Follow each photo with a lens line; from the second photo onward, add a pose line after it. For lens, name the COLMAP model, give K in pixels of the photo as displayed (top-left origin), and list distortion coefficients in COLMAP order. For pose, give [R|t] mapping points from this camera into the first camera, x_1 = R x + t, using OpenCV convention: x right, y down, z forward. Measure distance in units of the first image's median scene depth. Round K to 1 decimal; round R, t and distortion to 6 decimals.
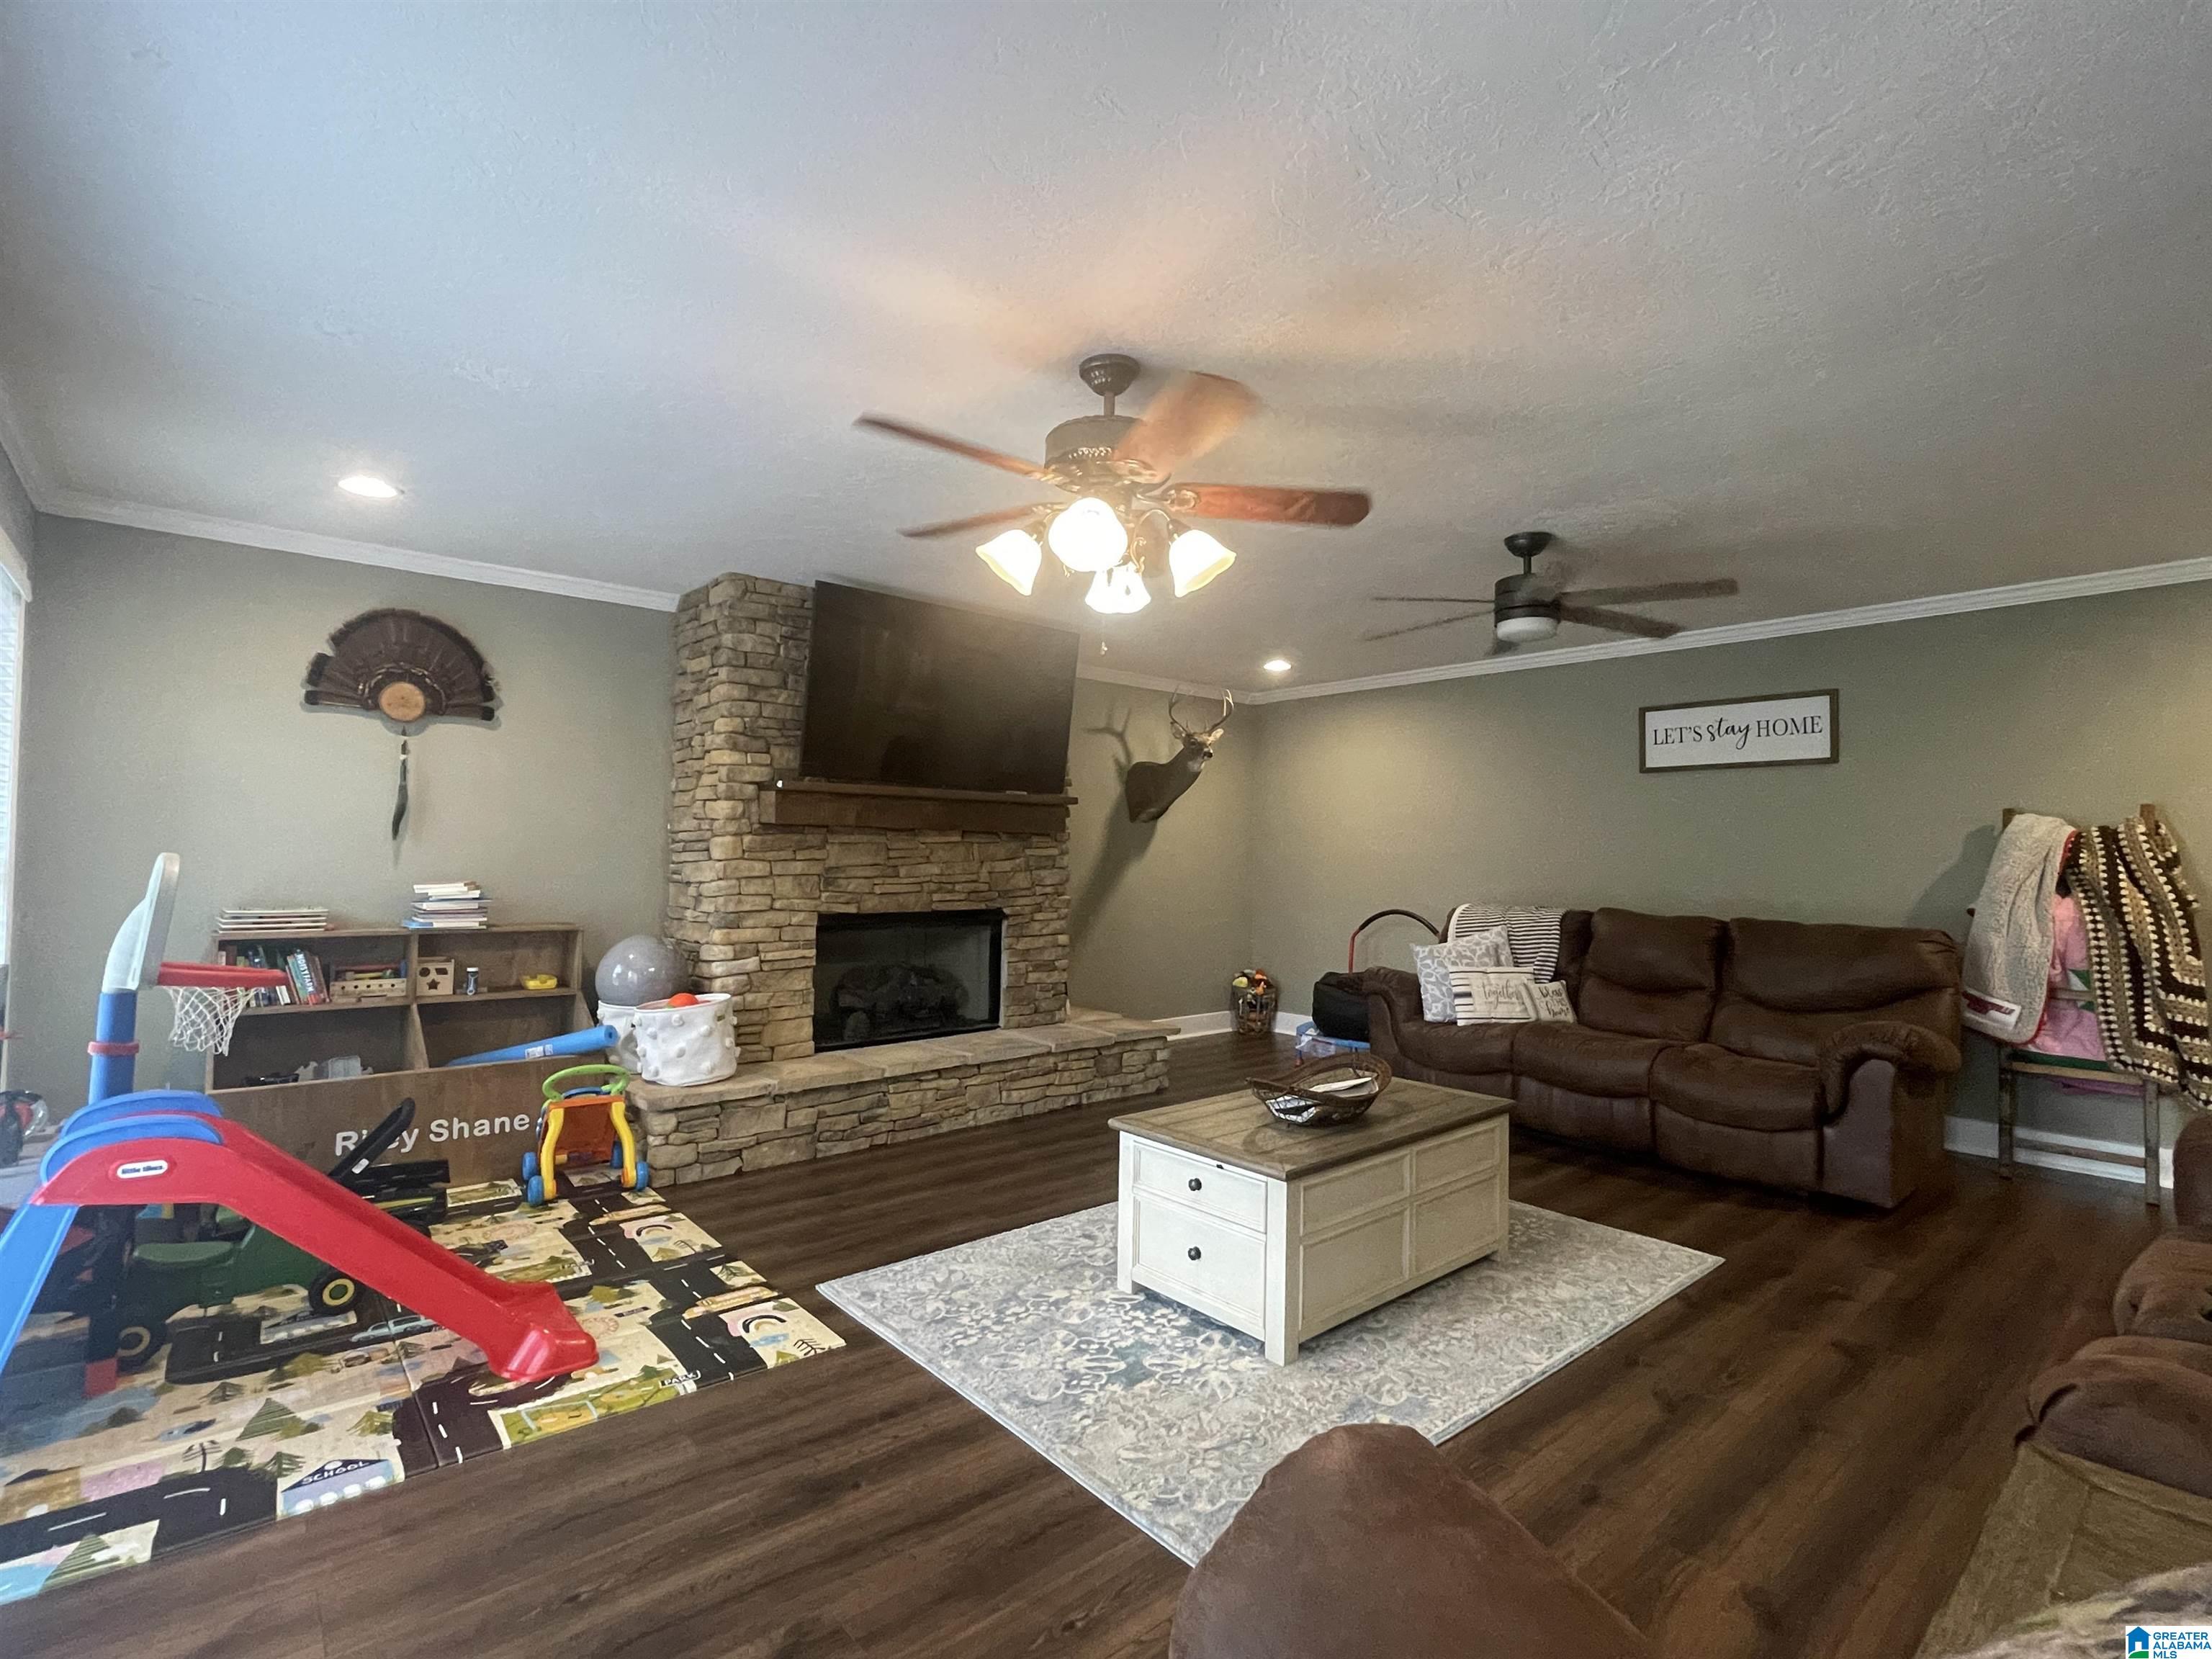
lens RADIAL K [[1041.4, 0, 1103.8], [0, 1041.4, 821.1], [0, 0, 1]] dist [-0.005728, 0.000422]
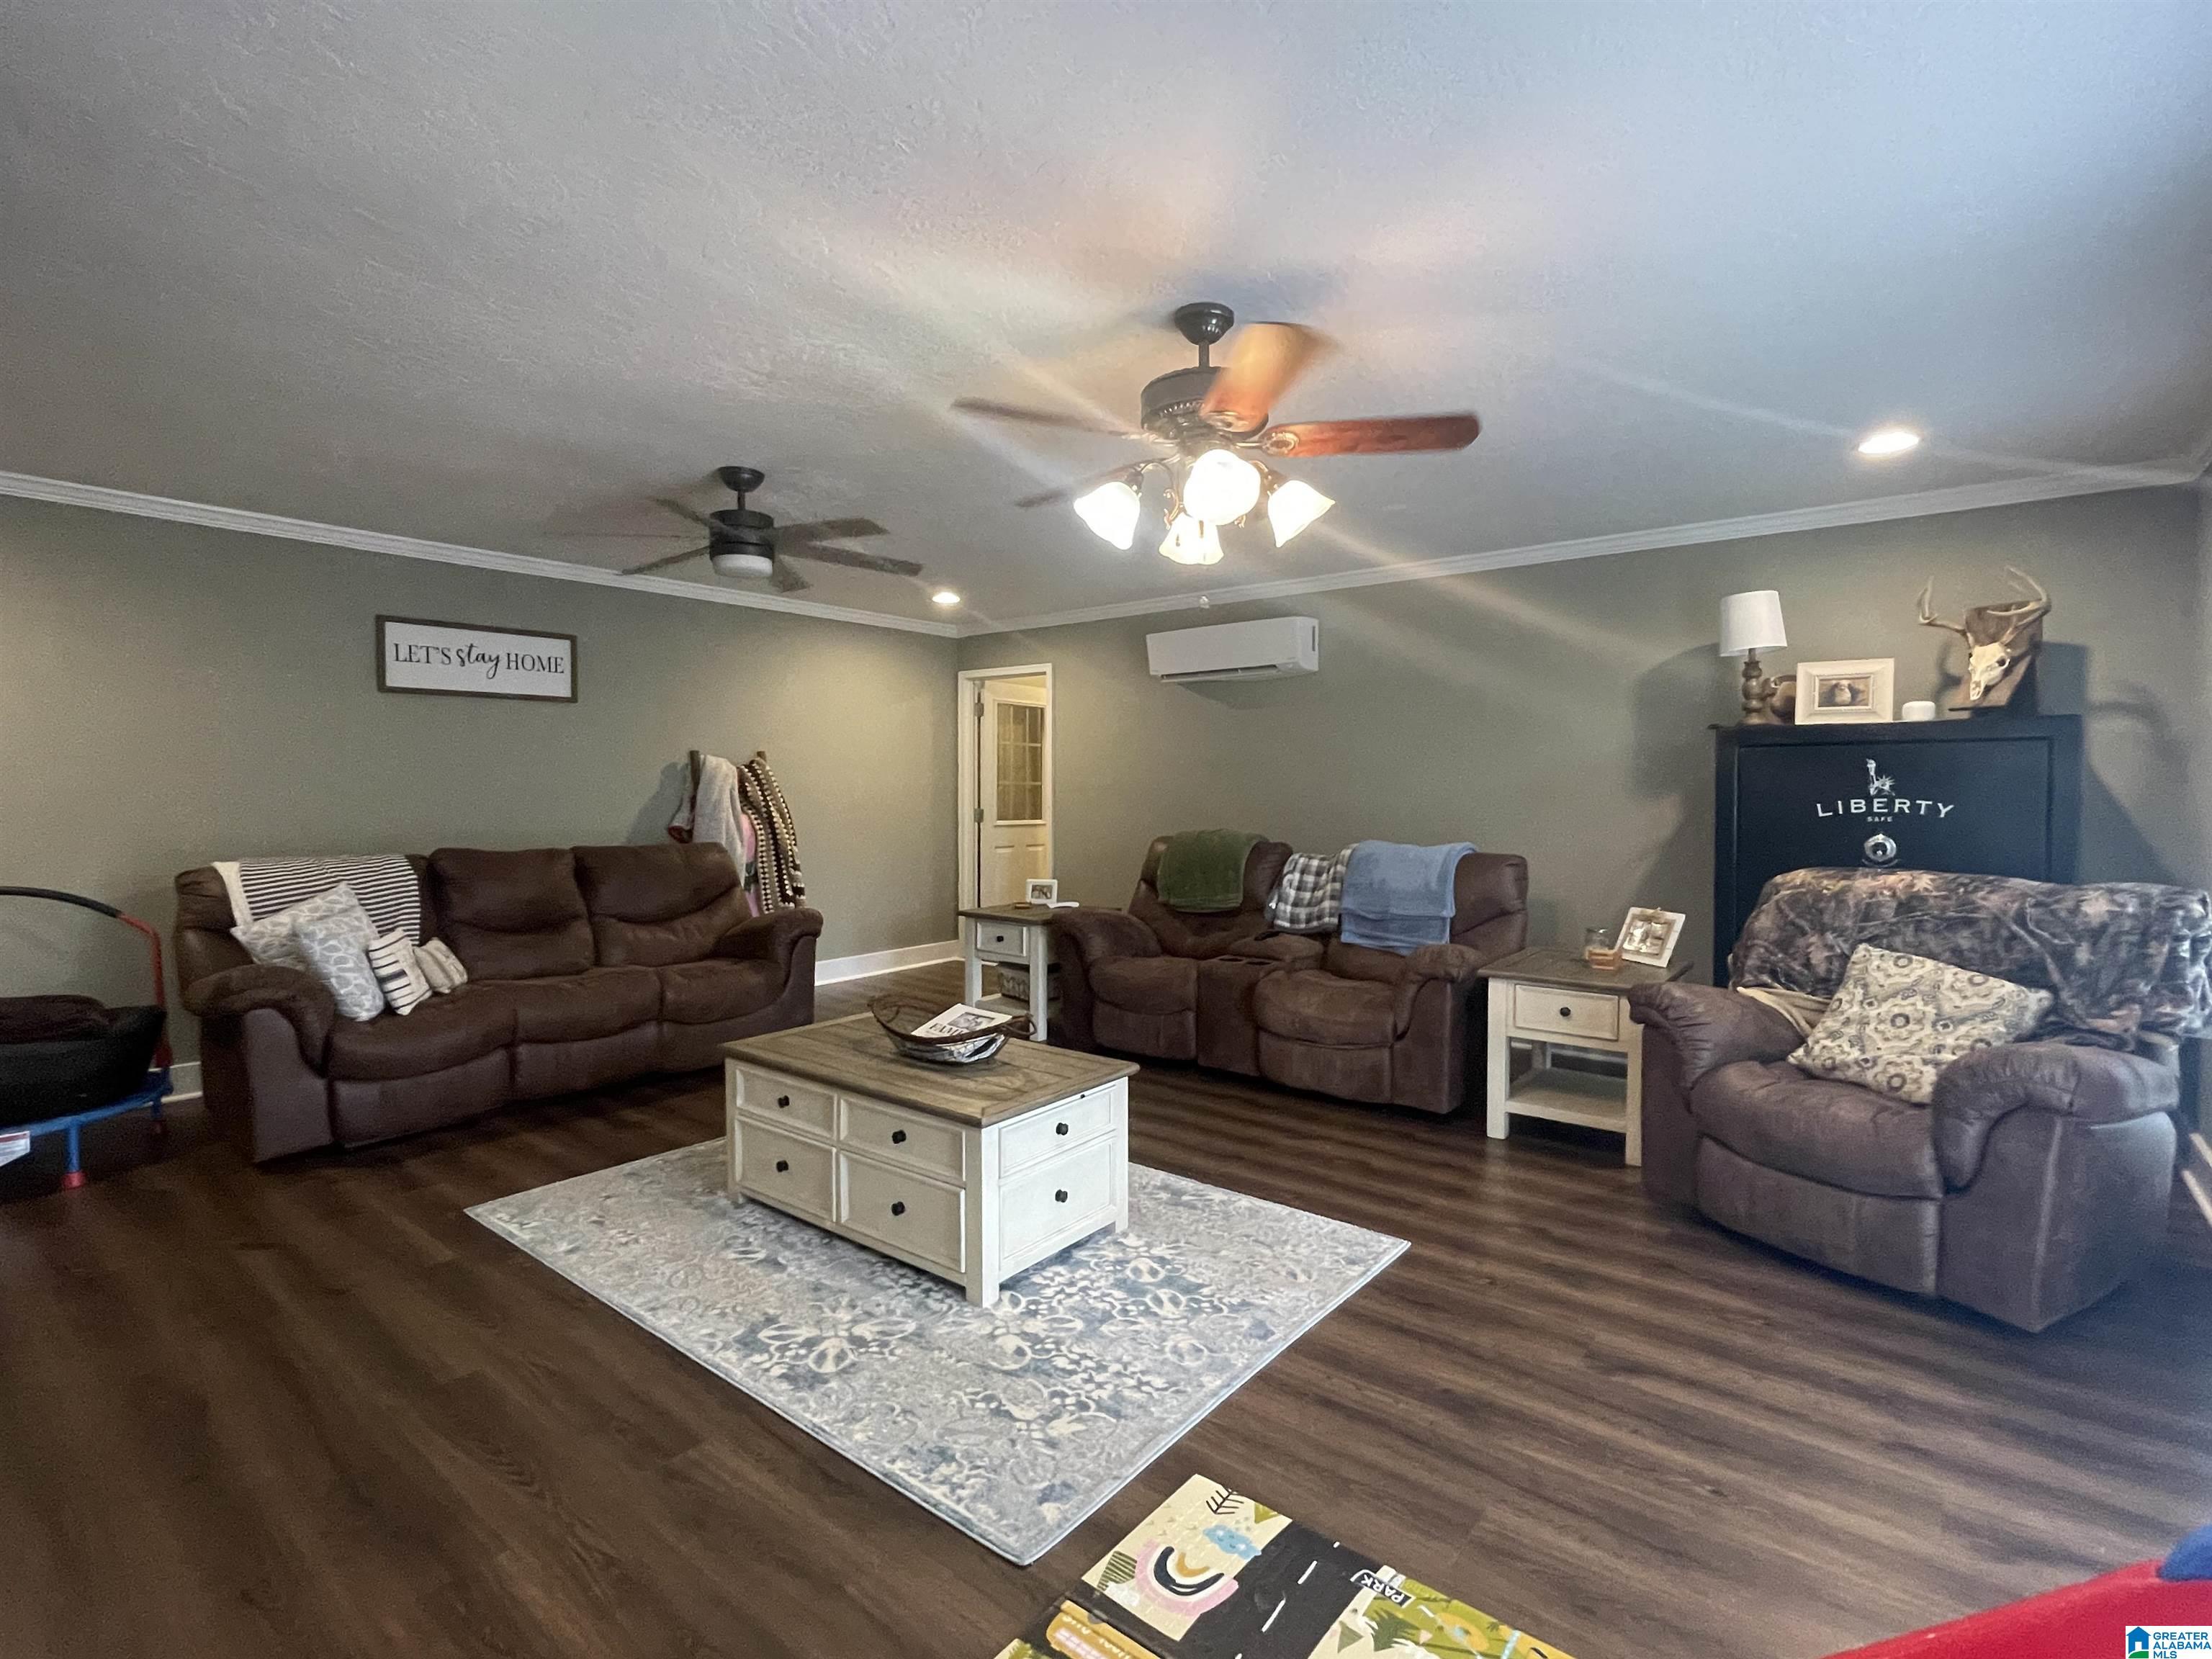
lens RADIAL K [[1041.4, 0, 1102.5], [0, 1041.4, 823.5], [0, 0, 1]] dist [-0.005728, 0.000422]
pose [[-0.177554, -0.049227, 0.982879, -0.983363], [-0.034808, 0.998437, 0.043718, 0.009502], [-0.983495, -0.026450, -0.178990, 1.266214]]
